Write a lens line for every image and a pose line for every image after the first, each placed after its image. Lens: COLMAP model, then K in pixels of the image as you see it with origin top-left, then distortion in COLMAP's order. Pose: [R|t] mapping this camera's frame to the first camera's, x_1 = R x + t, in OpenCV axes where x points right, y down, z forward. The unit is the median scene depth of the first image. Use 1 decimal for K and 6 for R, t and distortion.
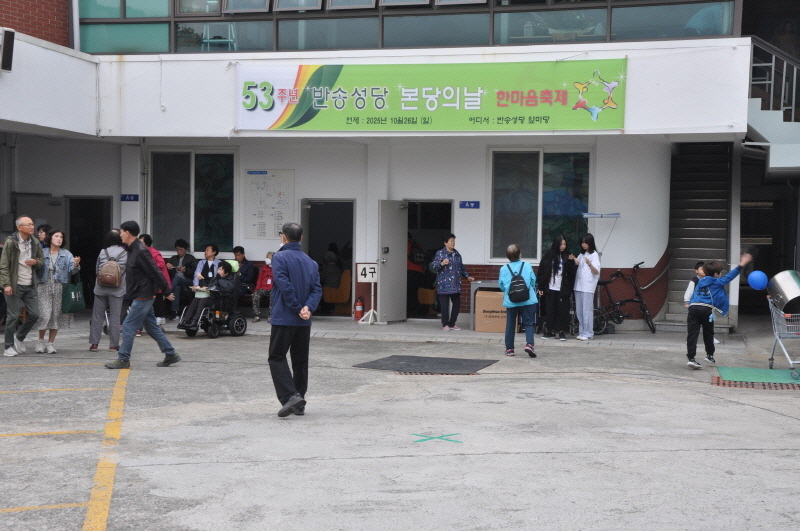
lens RADIAL K [[1219.3, 0, 396.8], [0, 1219.3, 270.0], [0, 0, 1]] dist [0.193553, 0.000000]
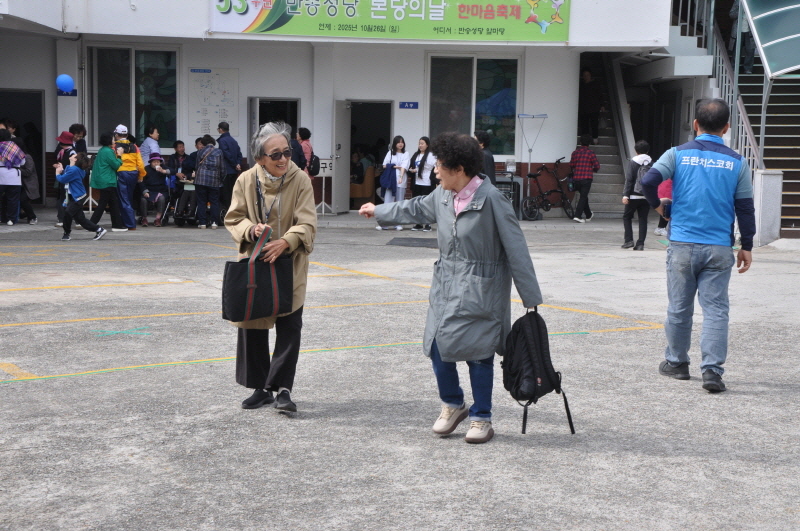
lens RADIAL K [[1493.7, 0, 398.0], [0, 1493.7, 266.5], [0, 0, 1]] dist [0.354209, 0.000000]
pose [[0.963340, -0.019424, 0.267581, -0.325835], [0.003029, 0.998099, 0.061550, 0.008416], [-0.268268, -0.058483, 0.961568, -0.312747]]
